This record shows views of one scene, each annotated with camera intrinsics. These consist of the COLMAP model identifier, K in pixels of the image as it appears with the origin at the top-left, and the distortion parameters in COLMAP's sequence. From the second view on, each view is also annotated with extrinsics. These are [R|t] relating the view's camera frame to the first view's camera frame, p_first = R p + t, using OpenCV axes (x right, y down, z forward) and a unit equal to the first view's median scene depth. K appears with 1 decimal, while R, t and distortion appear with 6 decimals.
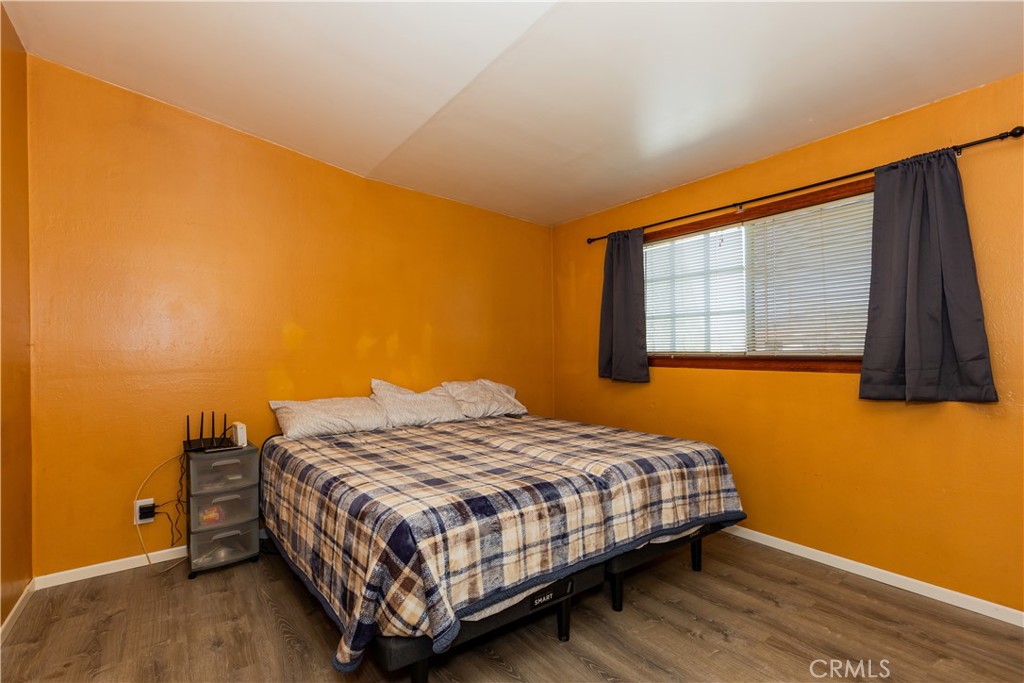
lens RADIAL K [[478.3, 0, 526.9], [0, 478.3, 346.9], [0, 0, 1]] dist [-0.000050, -0.000004]
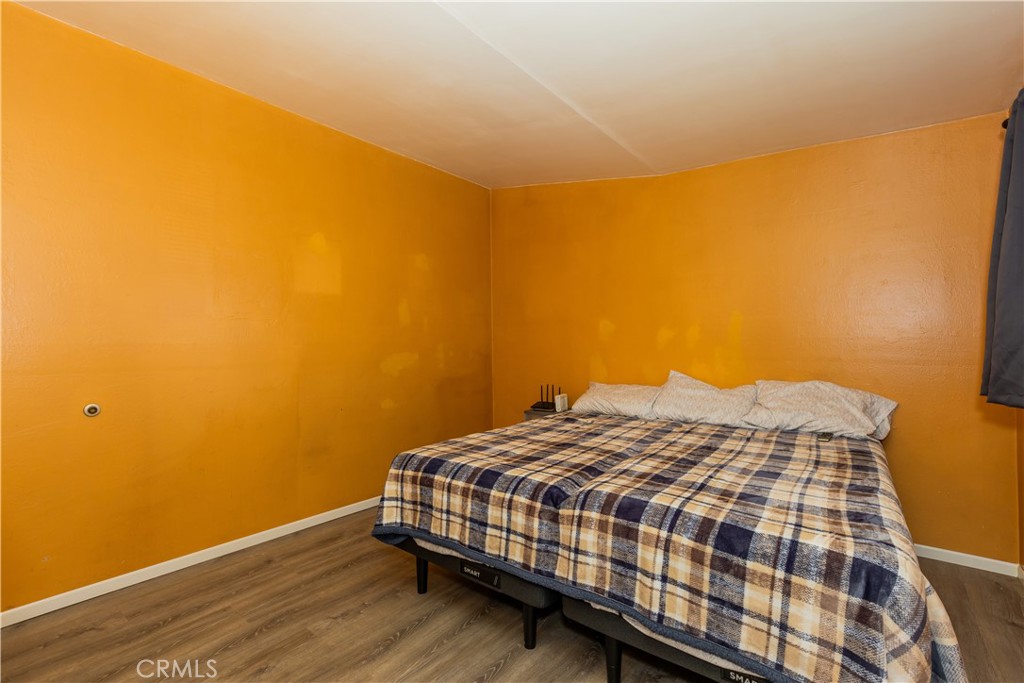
lens RADIAL K [[460.9, 0, 509.9], [0, 460.9, 340.4], [0, 0, 1]] dist [0.004155, -0.000352]
pose [[0.234376, -0.006675, -0.972123, 0.981071], [0.014220, 0.999893, -0.003437, 0.001188], [0.972042, -0.013018, 0.234446, 0.761096]]
